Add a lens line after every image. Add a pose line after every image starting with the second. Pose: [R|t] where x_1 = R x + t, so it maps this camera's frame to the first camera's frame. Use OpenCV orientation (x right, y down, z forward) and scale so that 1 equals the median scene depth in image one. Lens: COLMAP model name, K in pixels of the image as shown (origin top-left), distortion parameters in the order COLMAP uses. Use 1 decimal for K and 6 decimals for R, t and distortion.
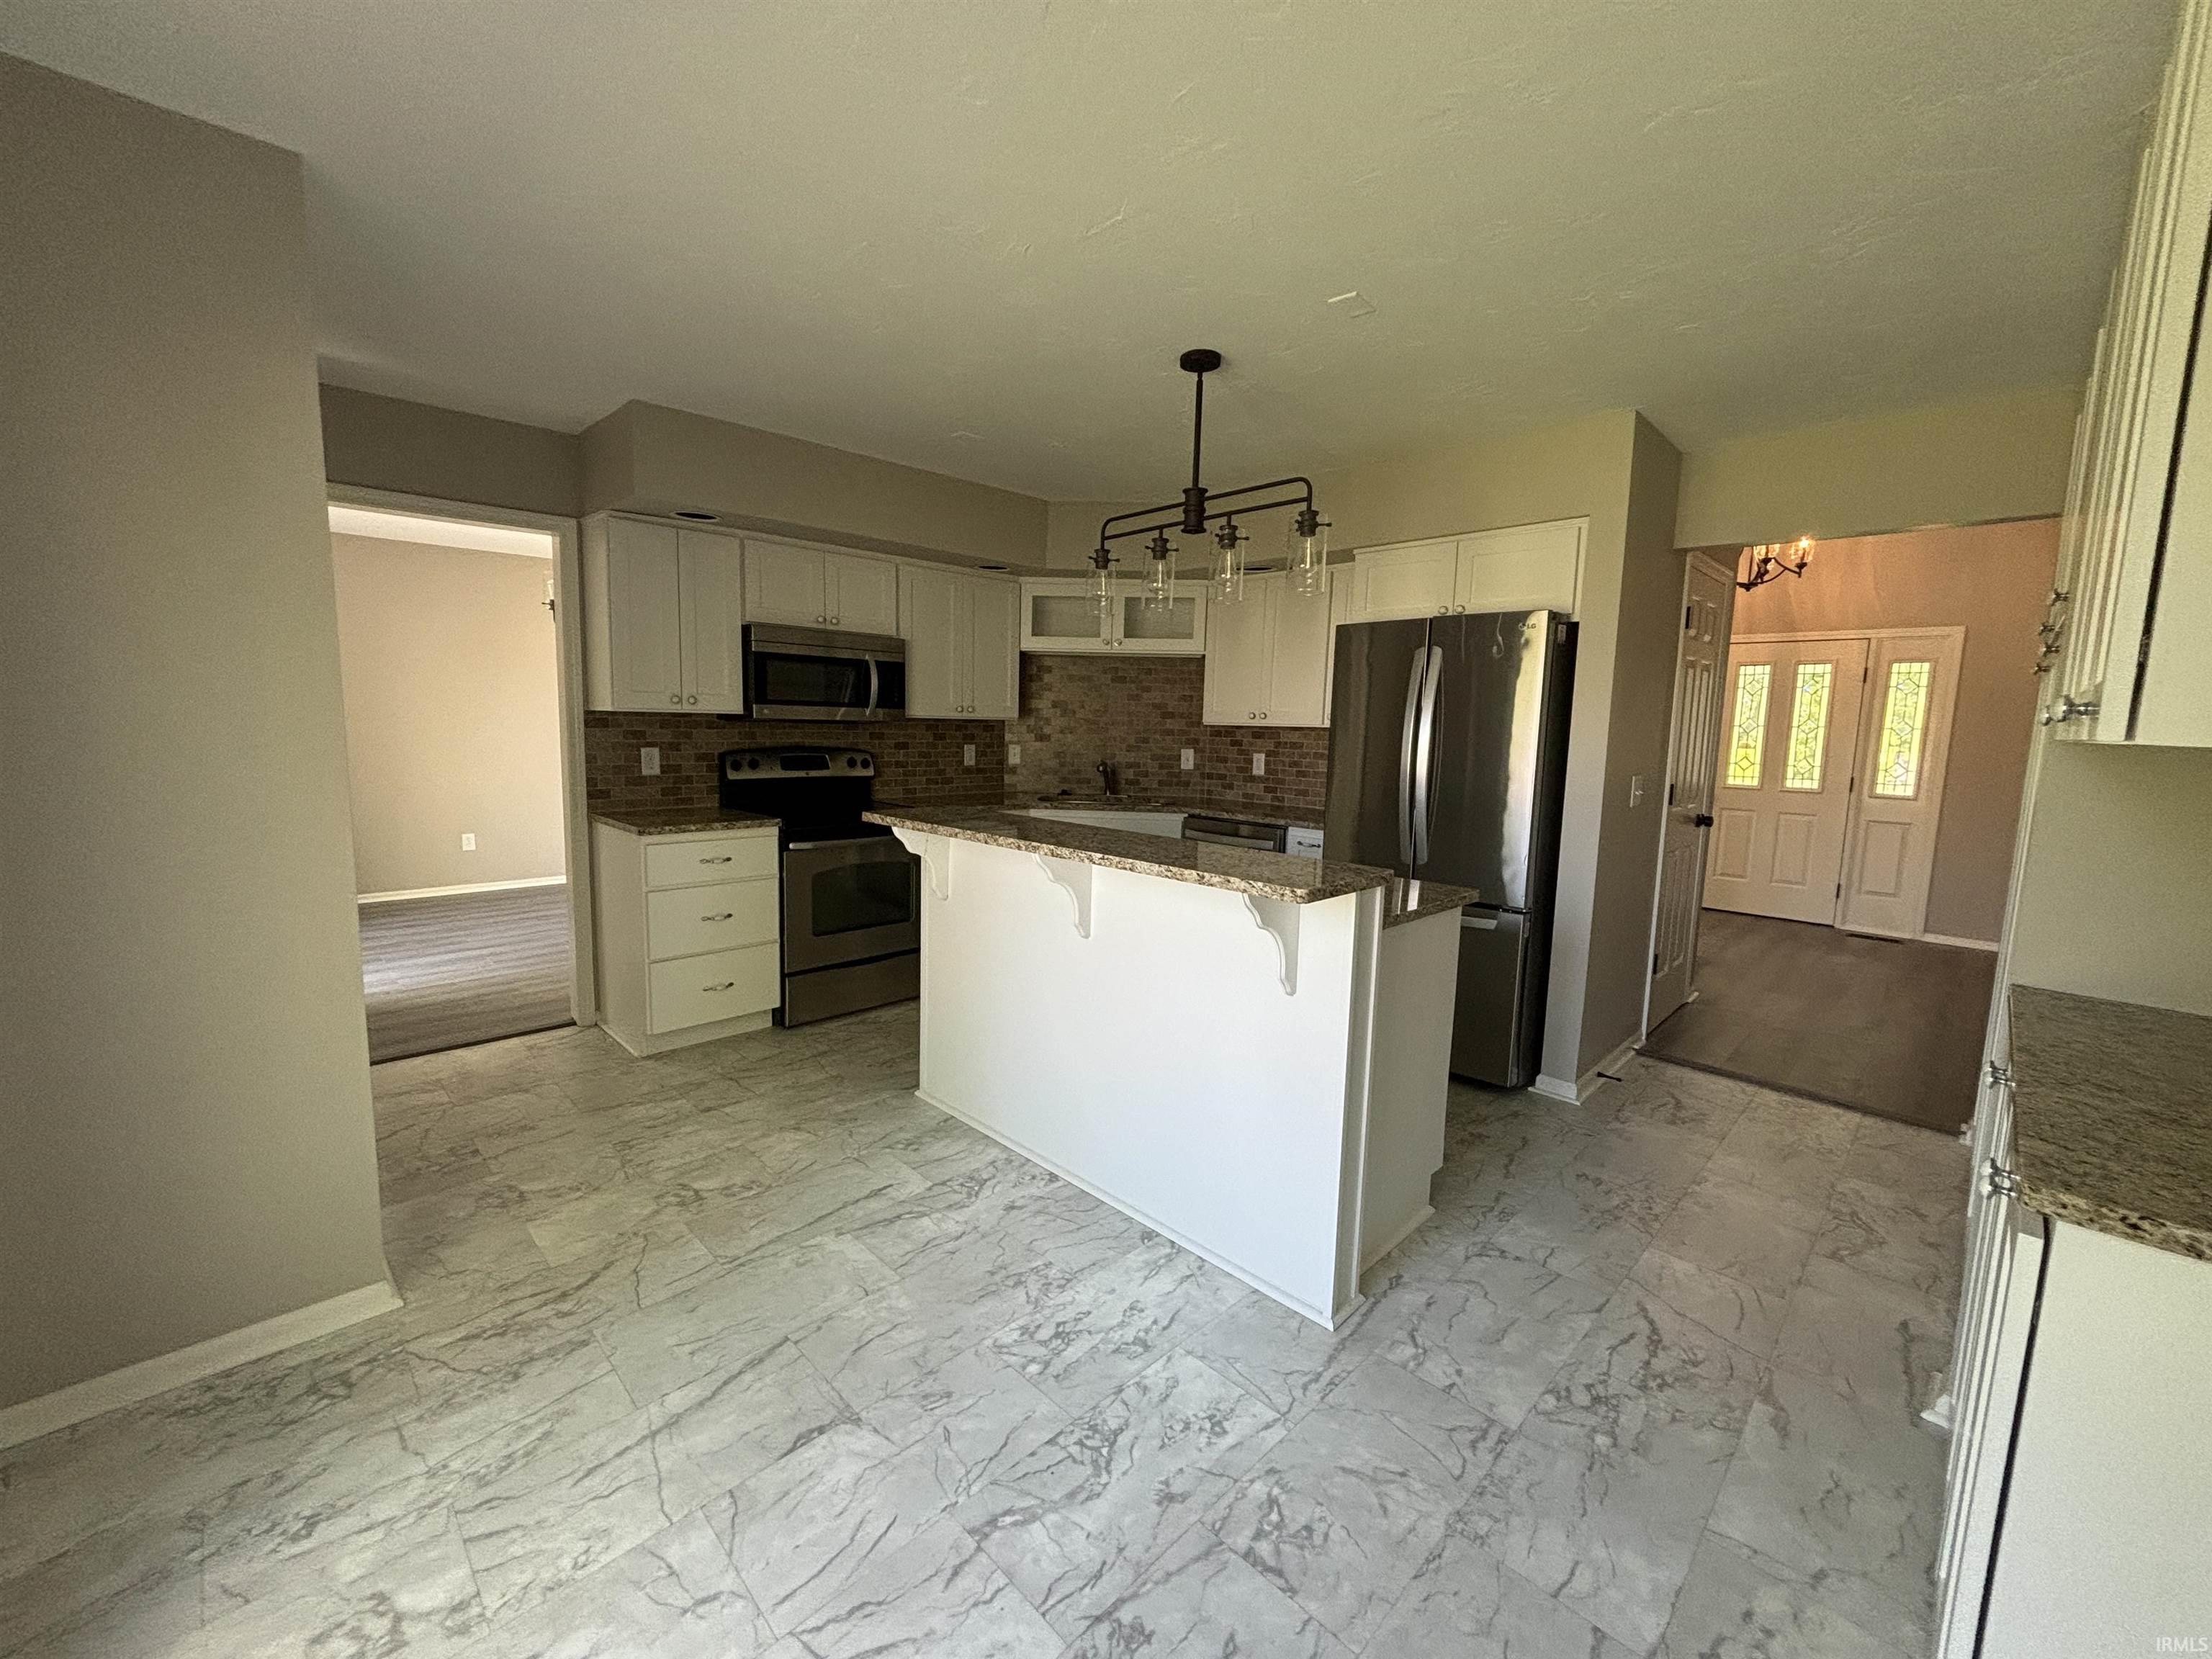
lens RADIAL K [[895.3, 0, 1075.1], [0, 895.3, 809.3], [0, 0, 1]] dist [0.006388, -0.001081]
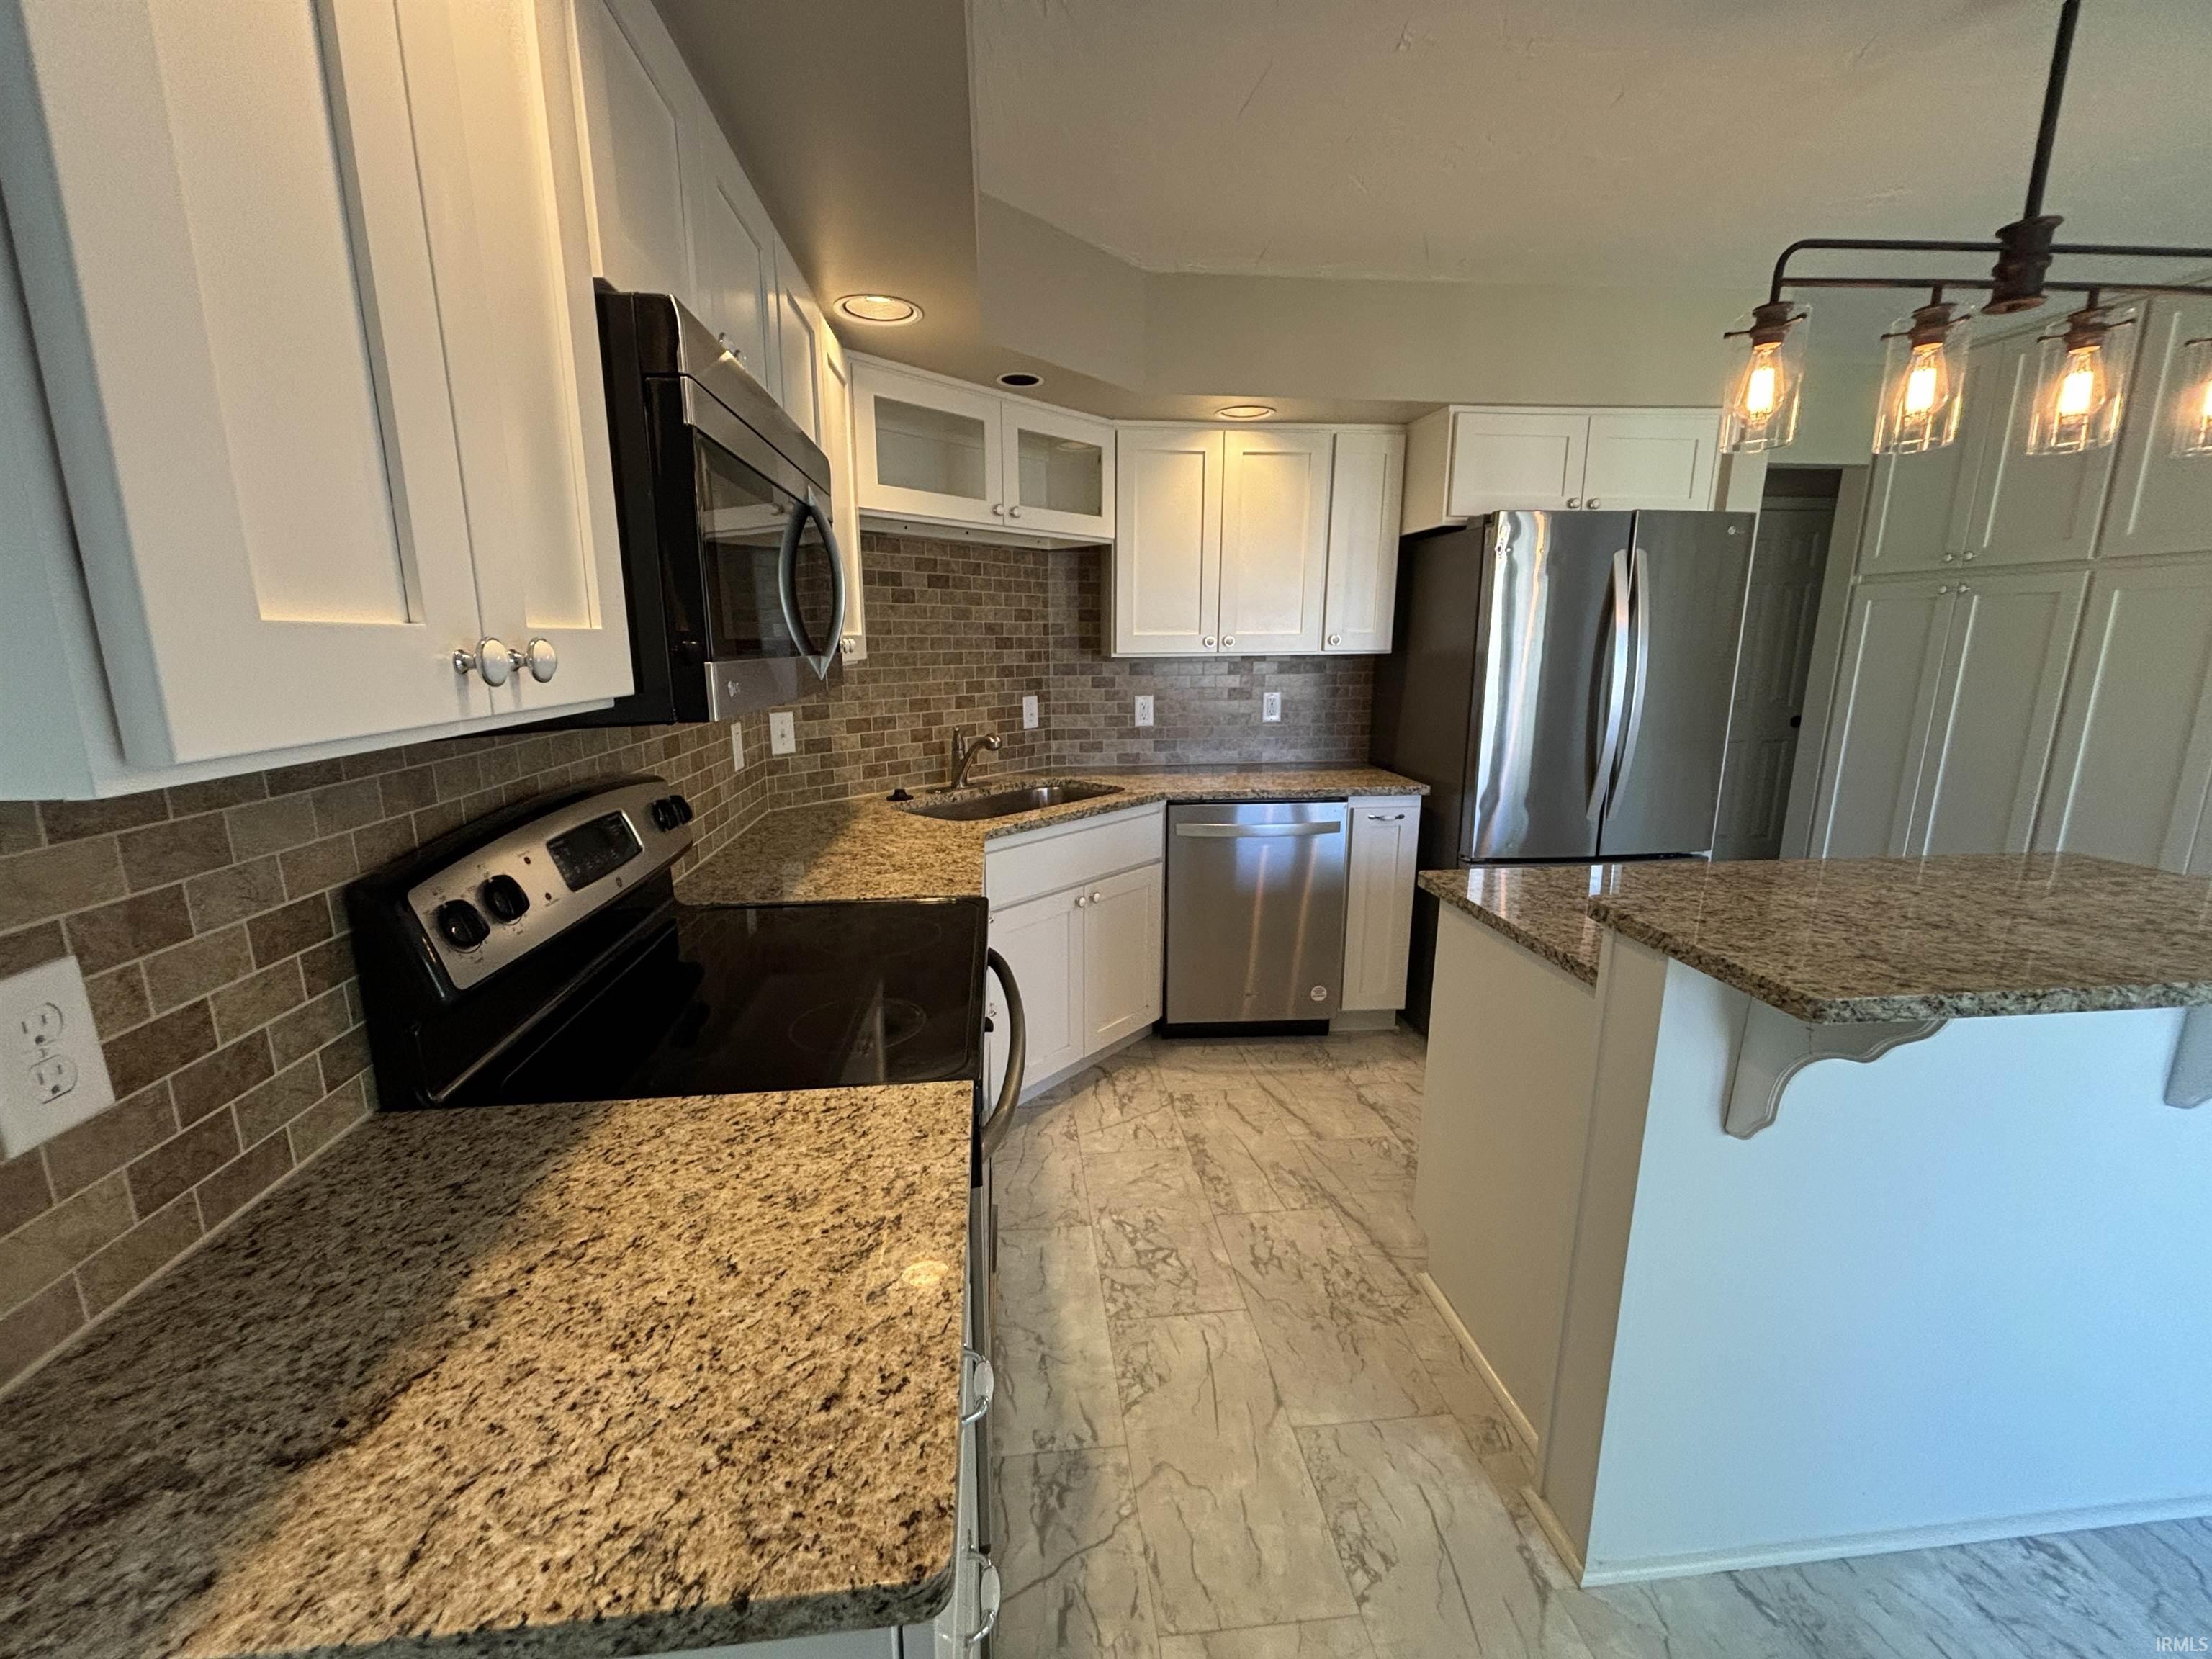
lens RADIAL K [[895.3, 0, 1086.9], [0, 895.3, 821.8], [0, 0, 1]] dist [0.006388, -0.001081]
pose [[0.611265, -0.183382, 0.769887, -0.449386], [0.096724, 0.982803, 0.157301, -0.095116], [-0.785493, -0.021686, 0.618490, 0.720283]]
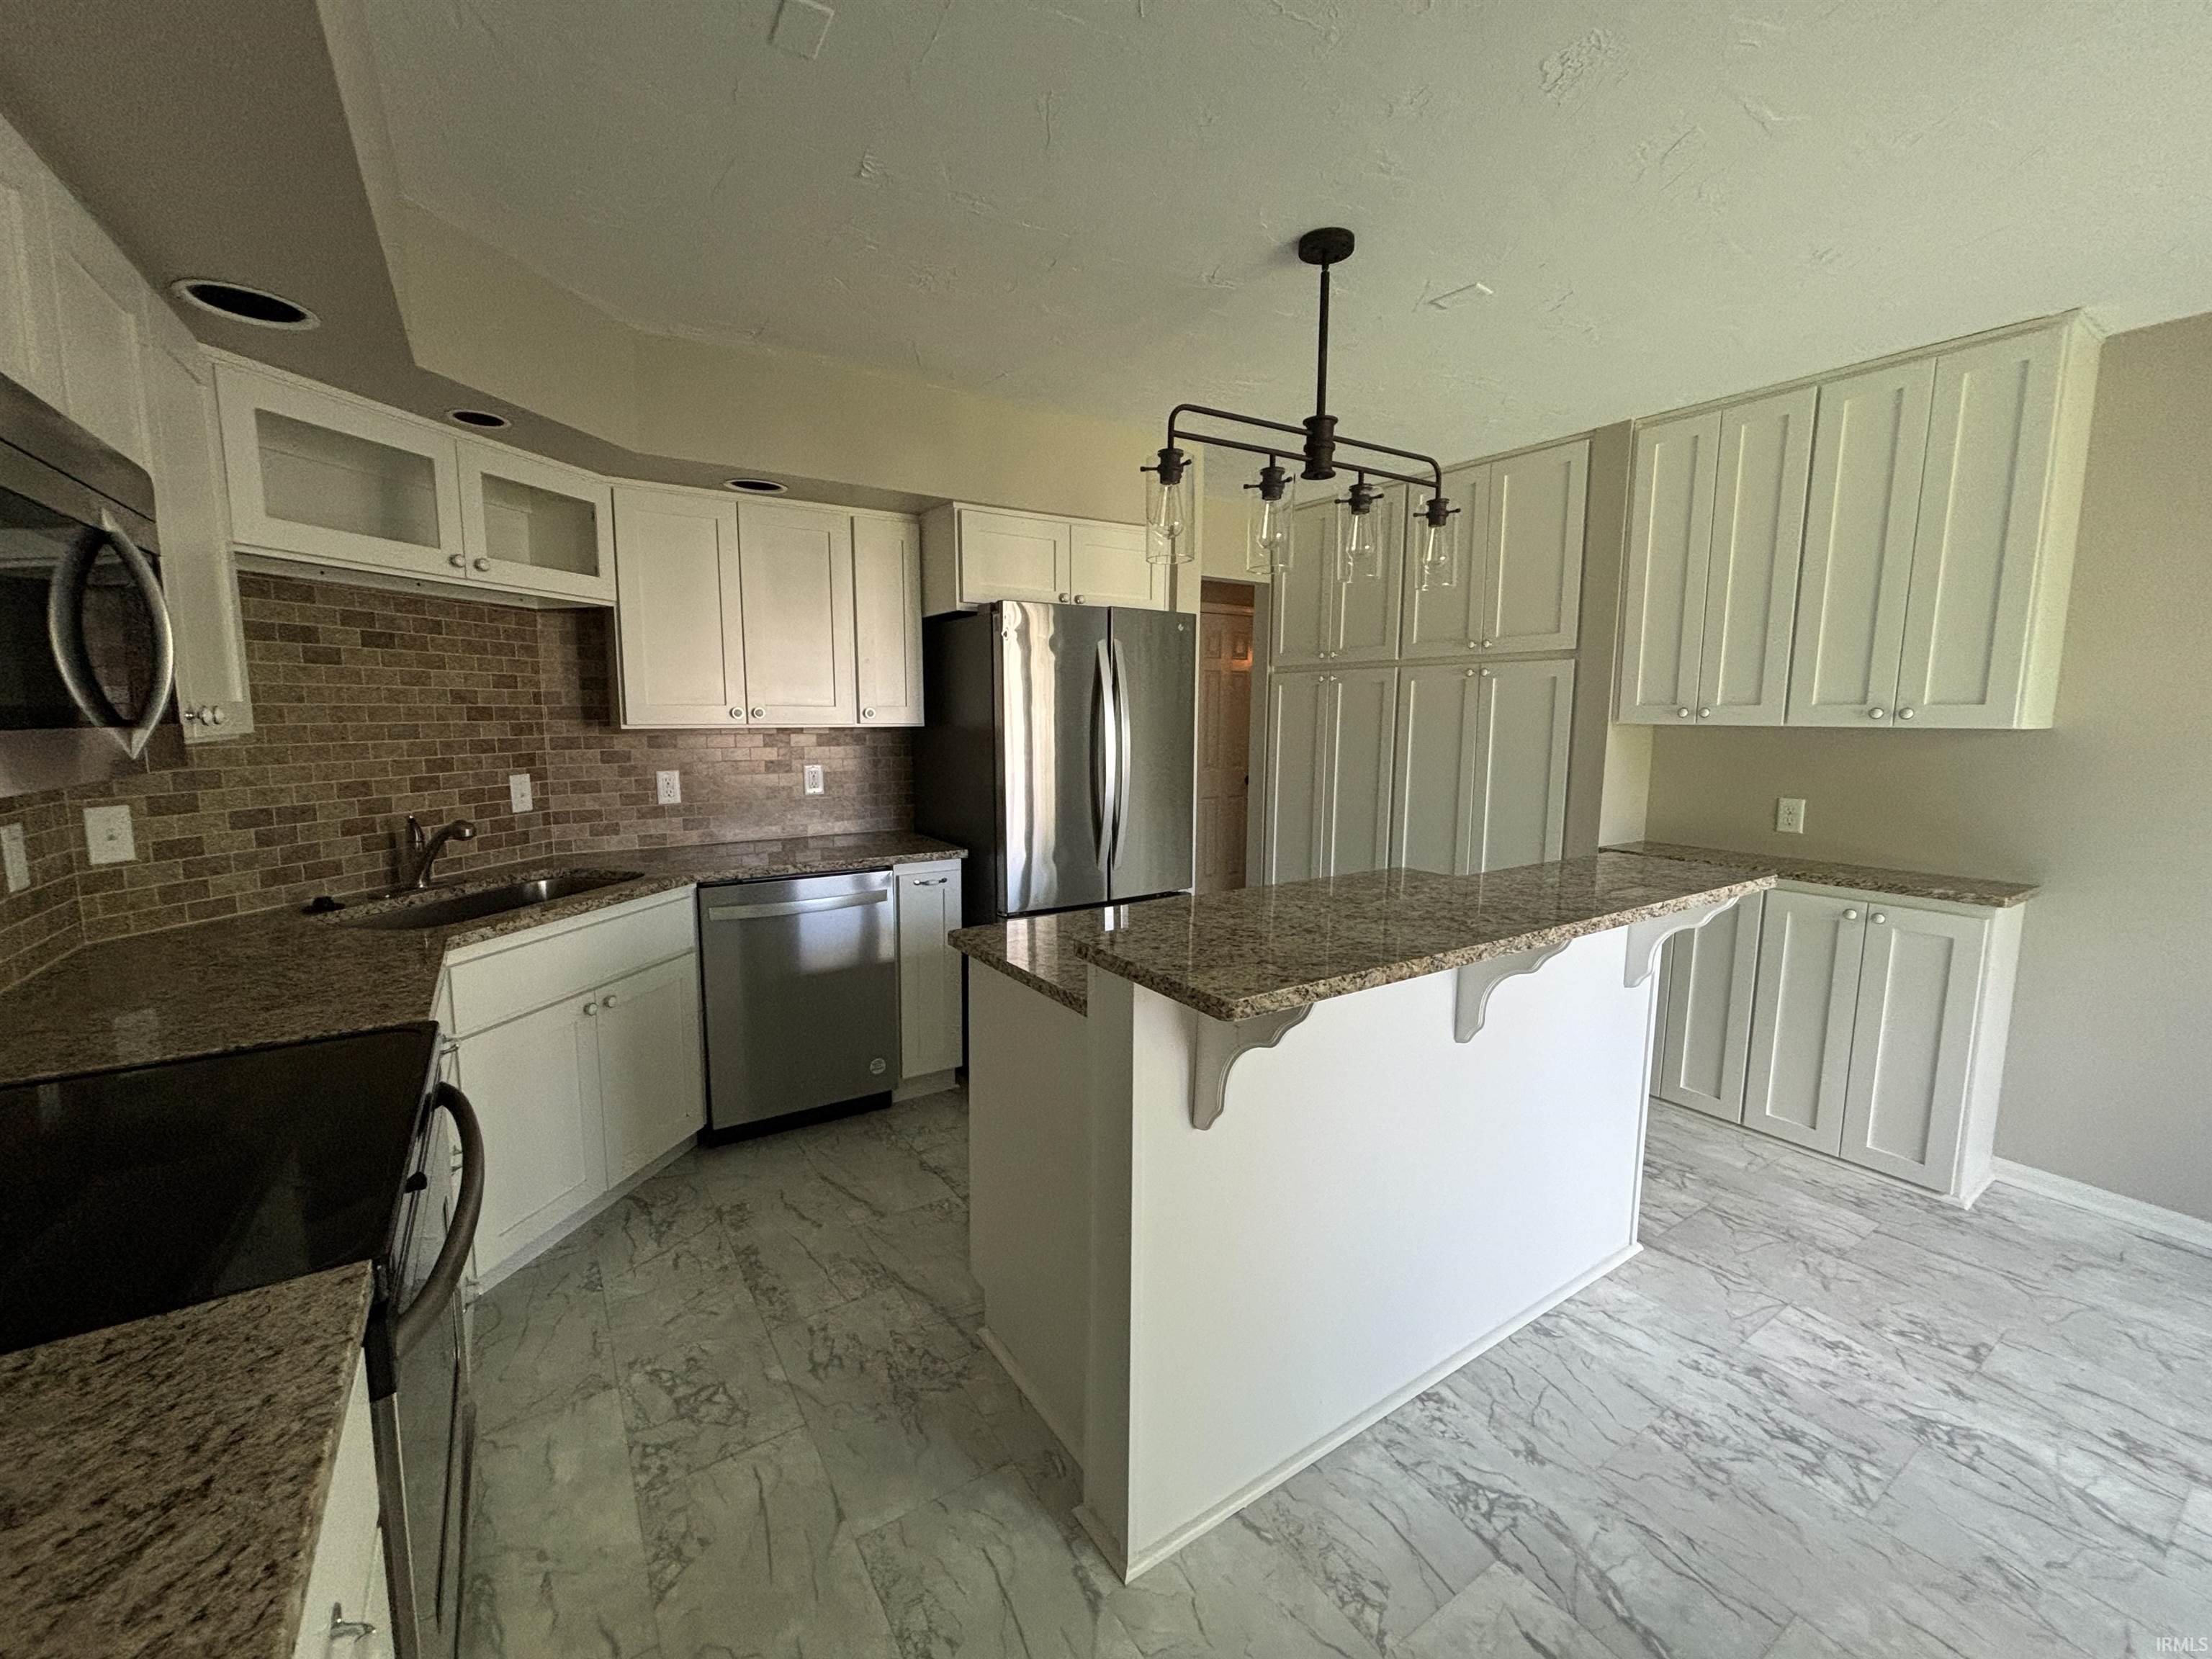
lens RADIAL K [[895.3, 0, 1084.2], [0, 895.3, 821.8], [0, 0, 1]] dist [0.006388, -0.001081]
pose [[0.184321, -0.142882, 0.972425, -0.440104], [0.101391, 0.986863, 0.125785, -0.091964], [-0.977622, 0.075411, 0.196387, 0.700225]]
